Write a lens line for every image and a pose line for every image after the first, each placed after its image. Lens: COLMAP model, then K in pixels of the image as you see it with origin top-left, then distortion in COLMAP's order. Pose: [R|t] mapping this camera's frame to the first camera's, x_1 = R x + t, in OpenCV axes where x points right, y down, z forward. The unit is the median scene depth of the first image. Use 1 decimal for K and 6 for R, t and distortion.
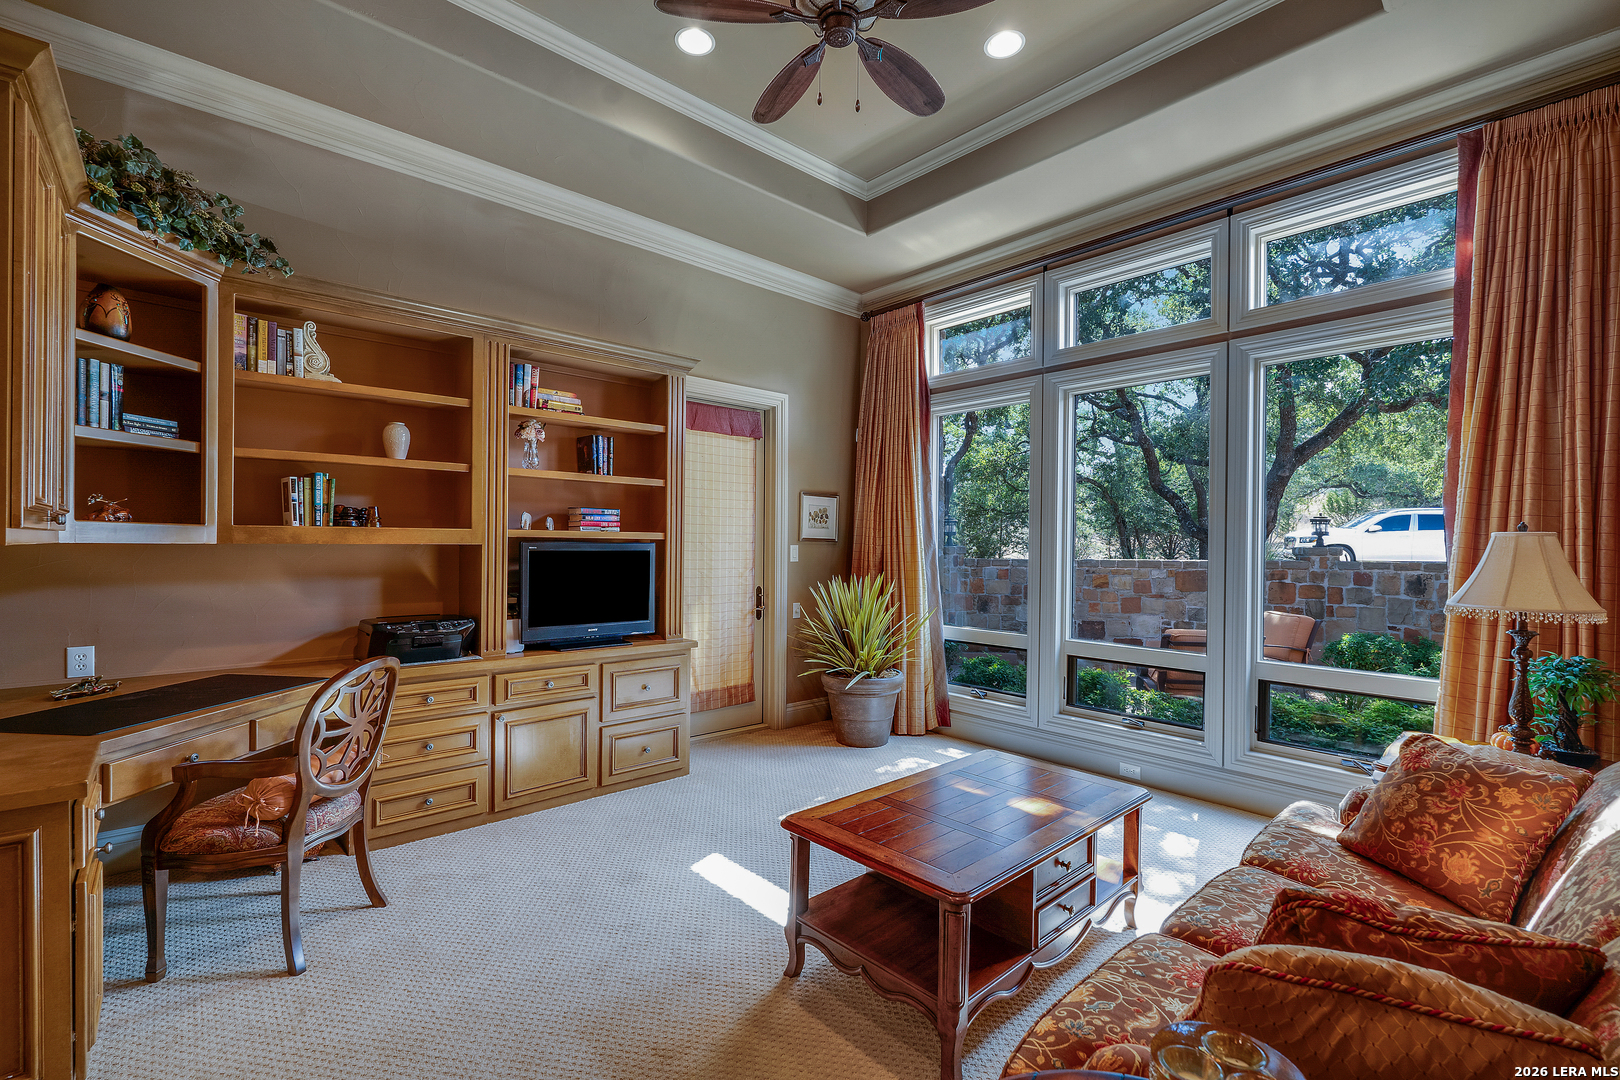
lens RADIAL K [[703.1, 0, 807.2], [0, 703.1, 548.8], [0, 0, 1]] dist [-0.006386, -0.000187]
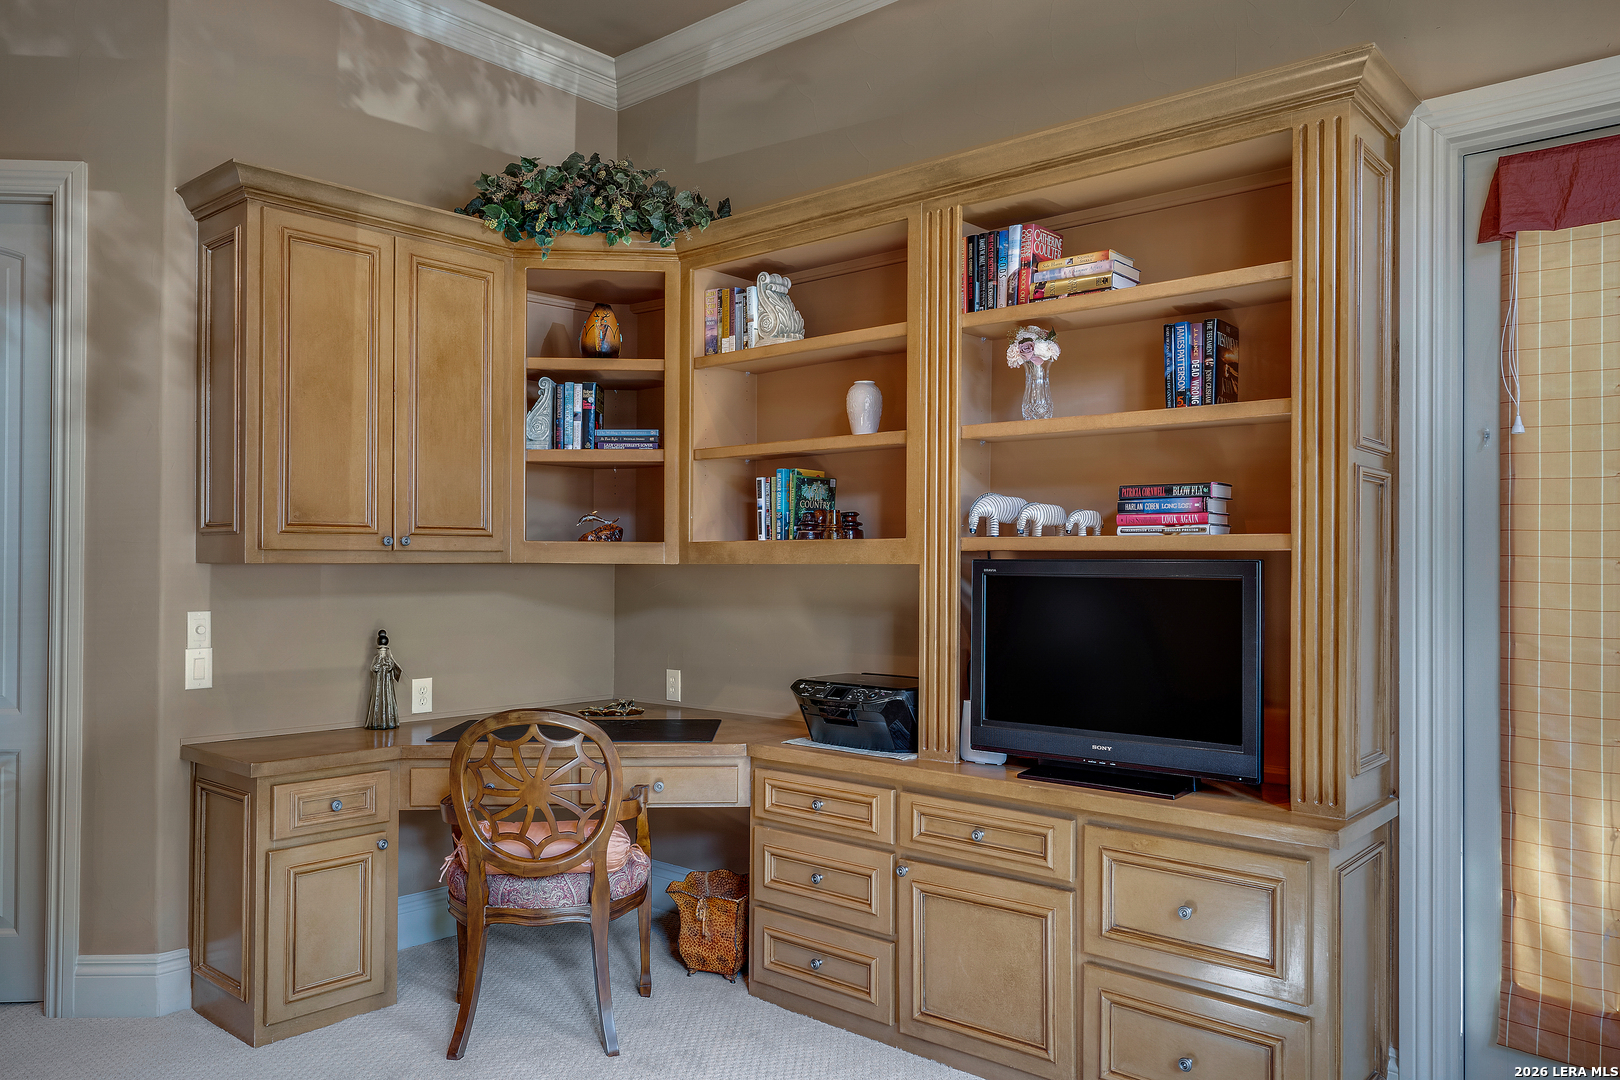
lens RADIAL K [[1214.4, 0, 808.1], [0, 1214.4, 542.7], [0, 0, 1]] dist [0.006657, 0.002157]
pose [[0.112823, -0.022103, -0.993369, 0.558252], [-0.008094, 0.999699, -0.023164, -0.000157], [0.993582, 0.010654, 0.112610, 0.836614]]
